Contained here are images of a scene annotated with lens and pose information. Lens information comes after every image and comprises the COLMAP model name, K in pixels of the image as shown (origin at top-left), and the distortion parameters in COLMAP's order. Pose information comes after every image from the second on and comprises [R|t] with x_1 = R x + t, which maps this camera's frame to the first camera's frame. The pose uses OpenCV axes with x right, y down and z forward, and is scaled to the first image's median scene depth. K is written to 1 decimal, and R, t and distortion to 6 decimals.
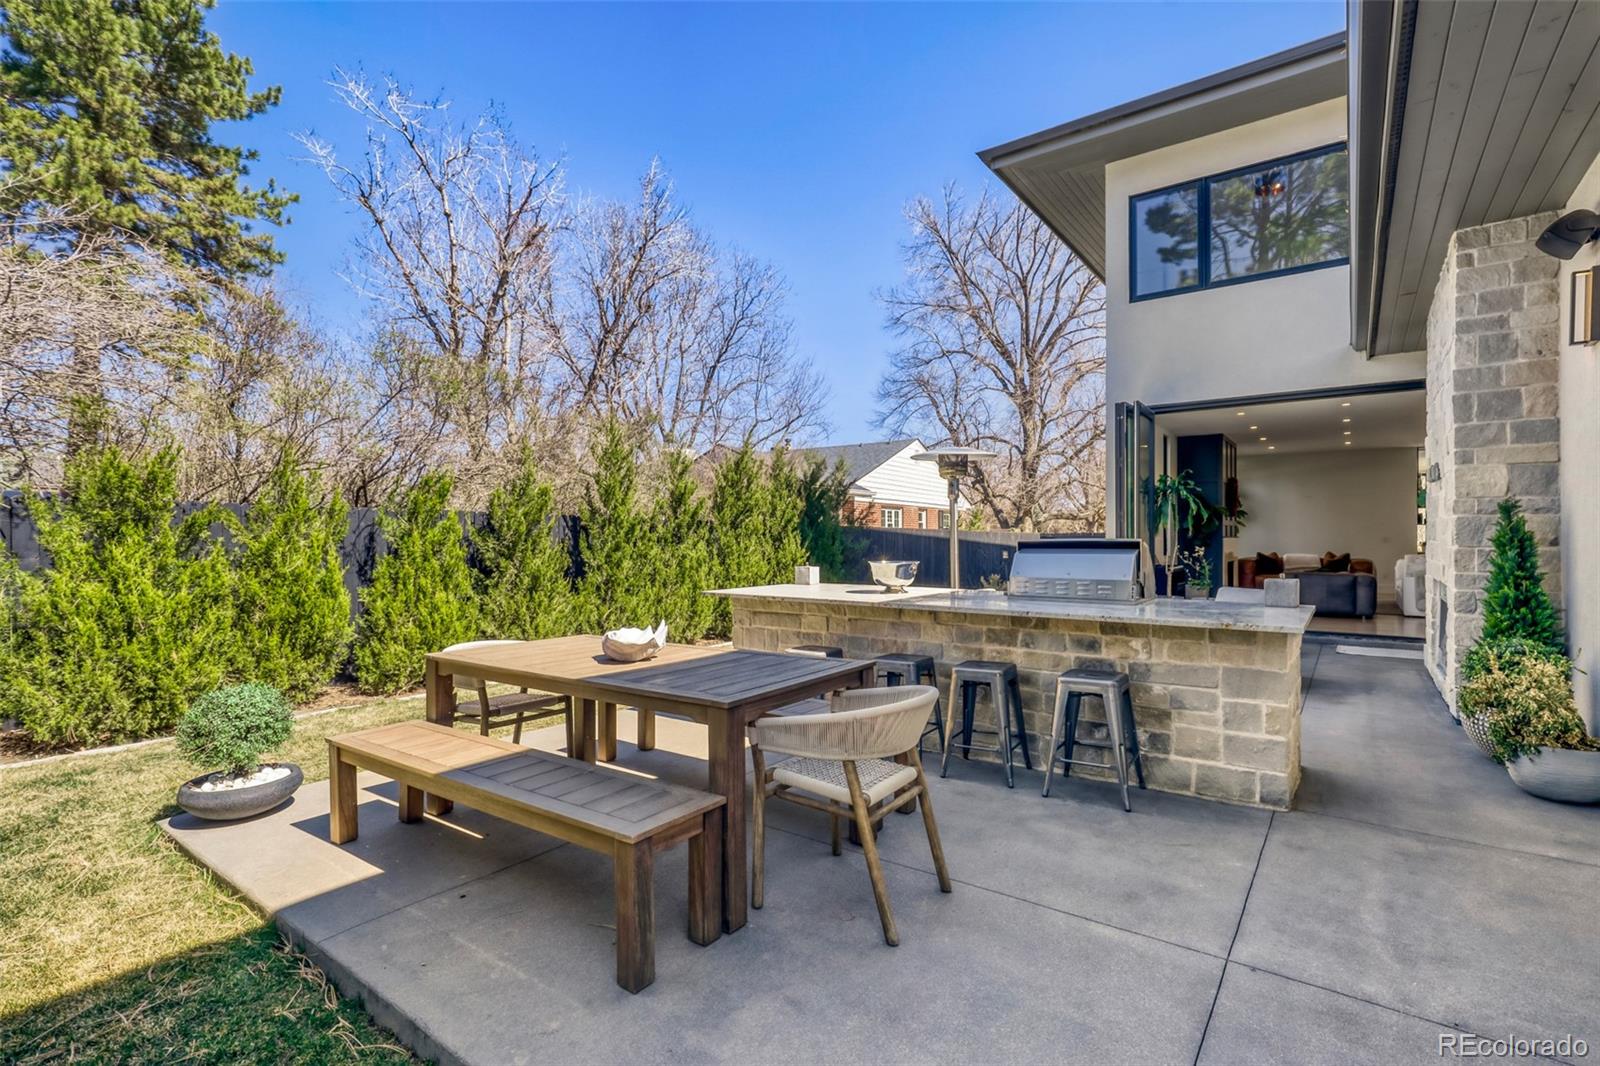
lens RADIAL K [[734.9, 0, 803.5], [0, 734.9, 541.4], [0, 0, 1]] dist [-0.000366, -0.000029]
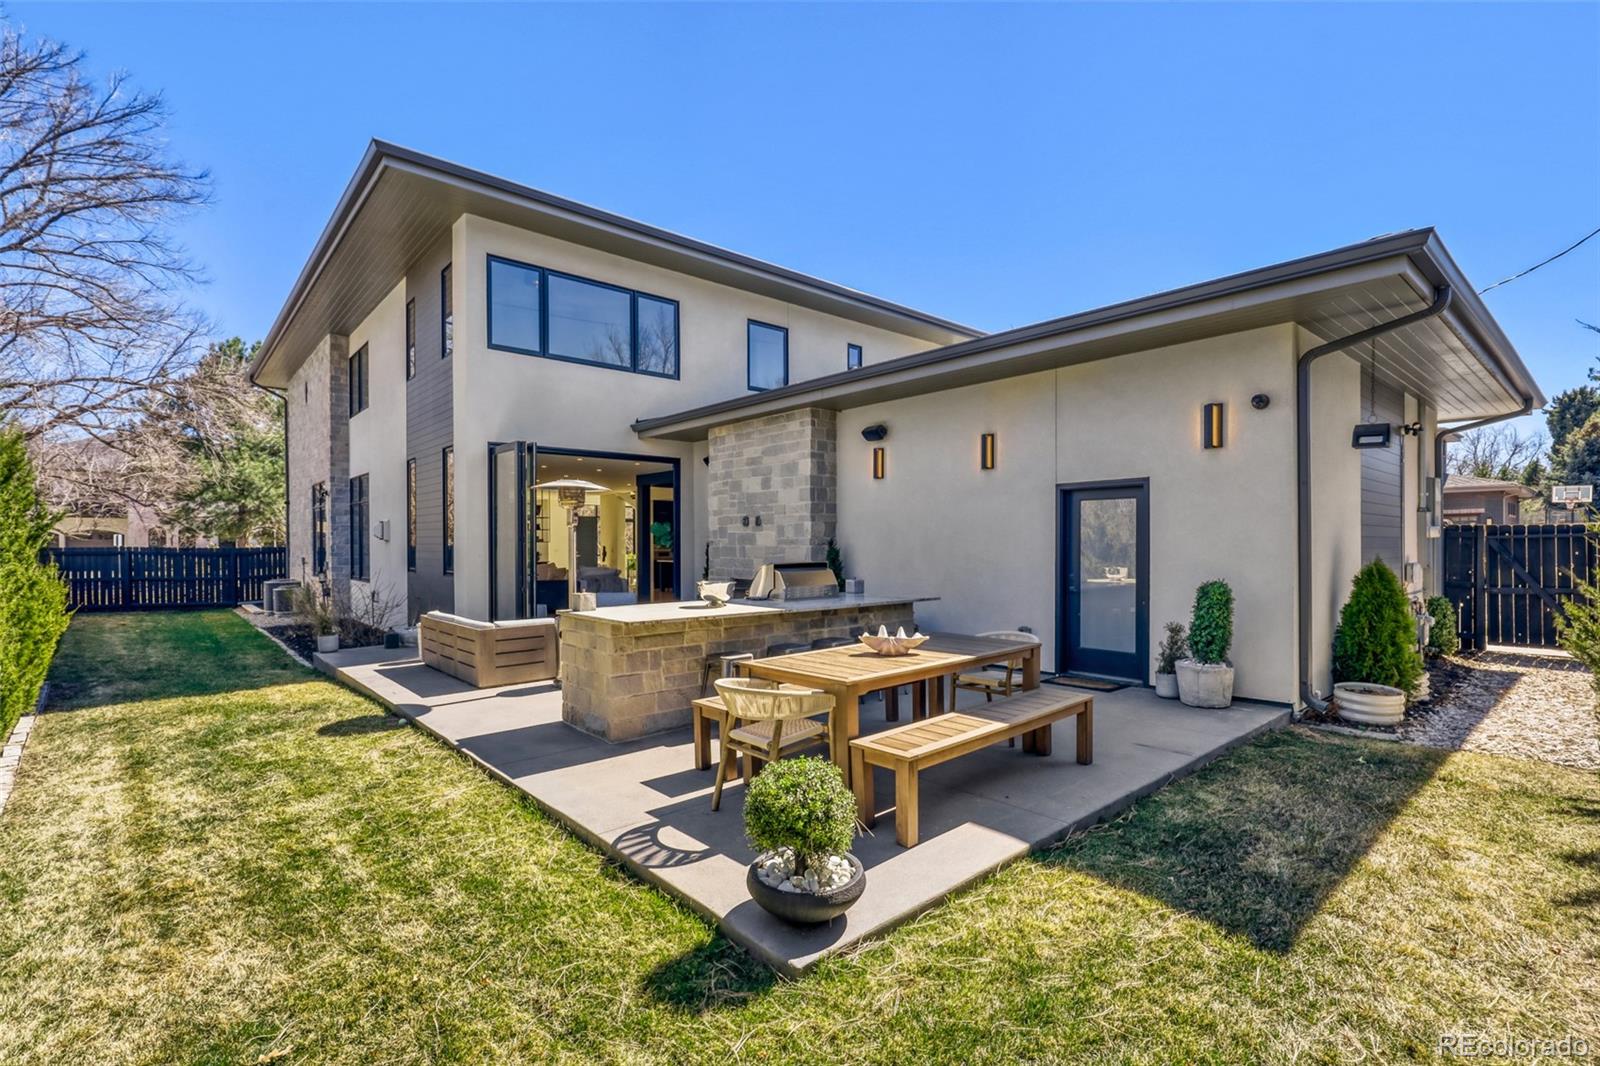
lens RADIAL K [[734.9, 0, 803.5], [0, 734.9, 541.4], [0, 0, 1]] dist [-0.000366, -0.000029]
pose [[0.210706, 0.004646, 0.977538, -1.100137], [0.005188, 0.999969, -0.005871, -0.035016], [-0.977536, 0.006308, 0.210675, 0.566493]]
